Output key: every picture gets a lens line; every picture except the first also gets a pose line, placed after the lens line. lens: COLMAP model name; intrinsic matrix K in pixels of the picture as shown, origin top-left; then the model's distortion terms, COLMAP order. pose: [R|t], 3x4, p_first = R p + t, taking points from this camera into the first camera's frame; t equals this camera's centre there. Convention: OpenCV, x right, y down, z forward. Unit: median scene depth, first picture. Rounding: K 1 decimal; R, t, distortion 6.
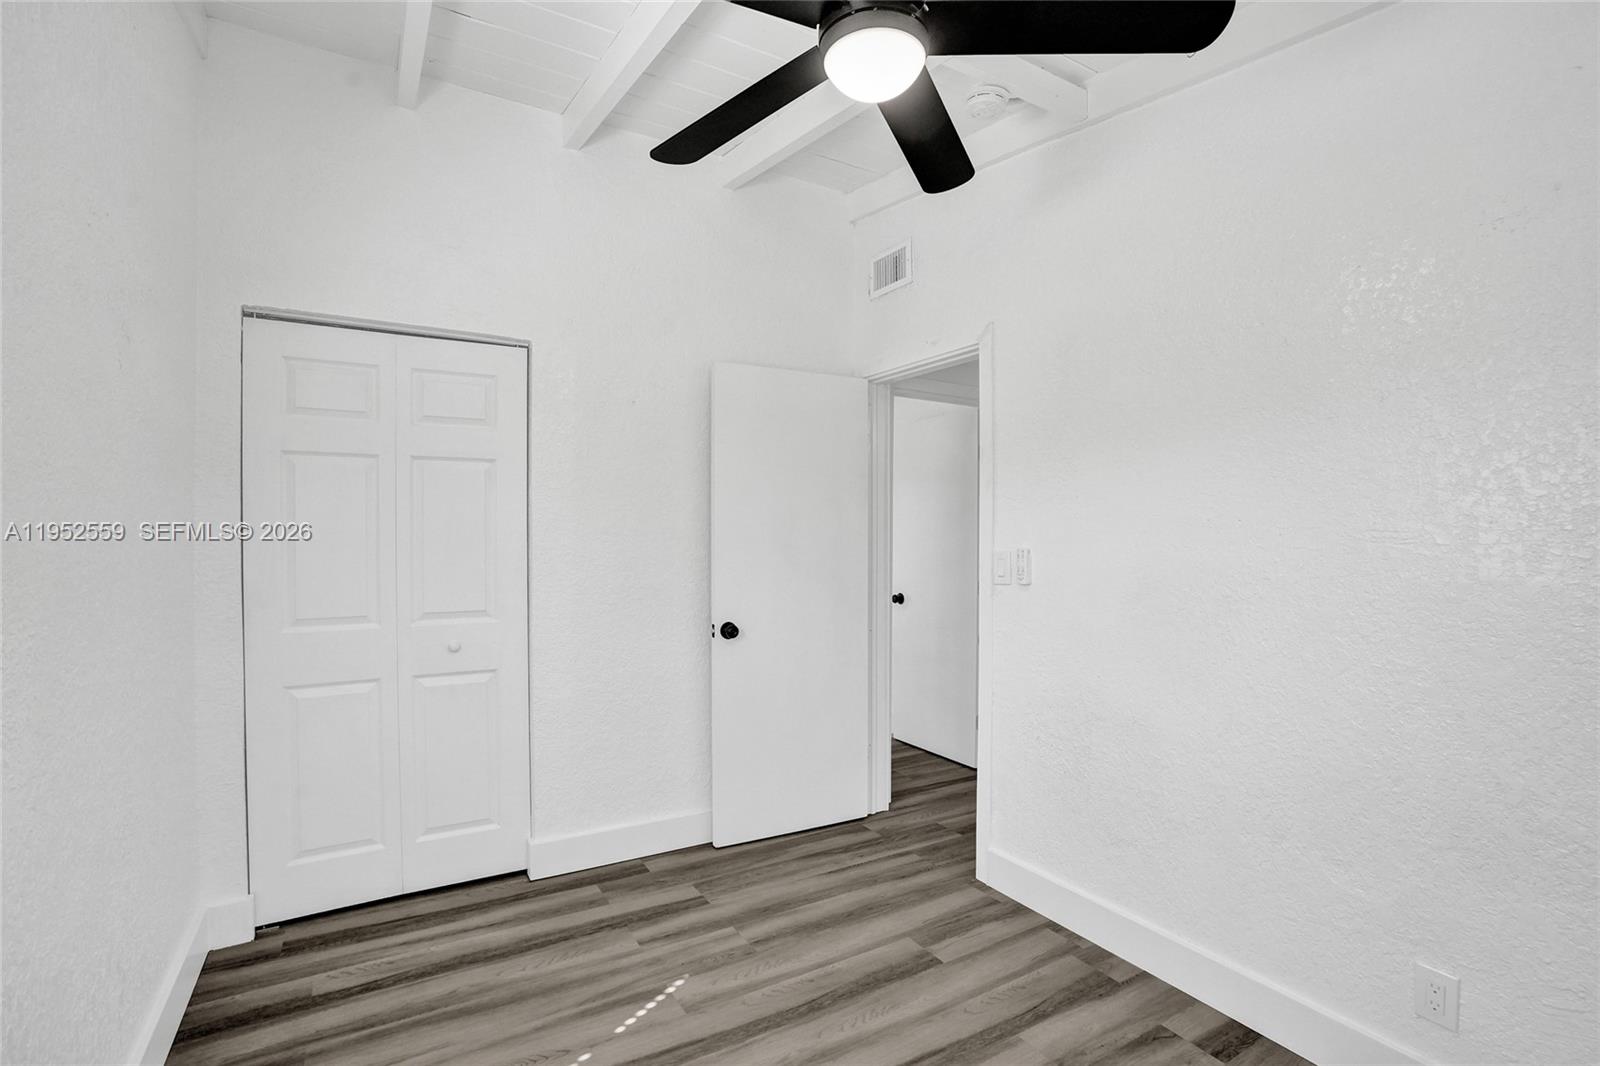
lens RADIAL K [[746.6, 0, 796.4], [0, 746.6, 525.5], [0, 0, 1]] dist [-0.063895, 0.025941]
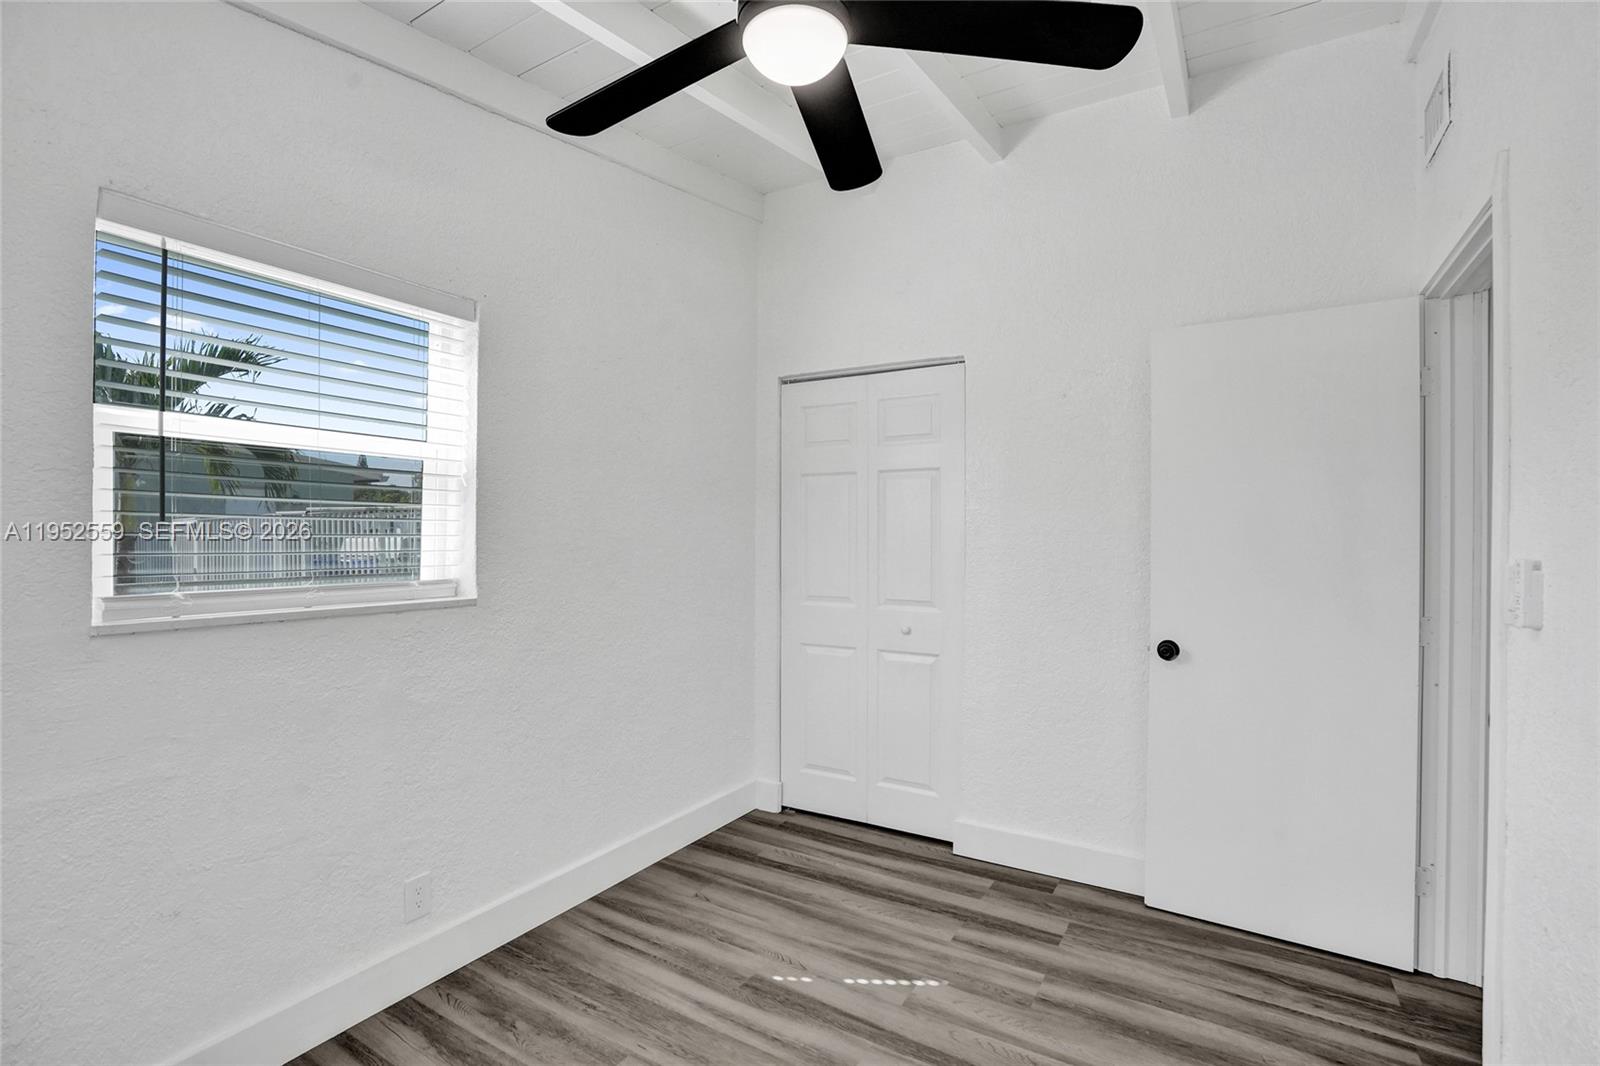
lens RADIAL K [[746.6, 0, 803.9], [0, 746.6, 531.2], [0, 0, 1]] dist [-0.063895, 0.025941]
pose [[0.462685, -0.003229, -0.886517, 0.580828], [0.009172, 0.999957, 0.001144, 0.004424], [0.886475, -0.008661, 0.462695, 0.347147]]
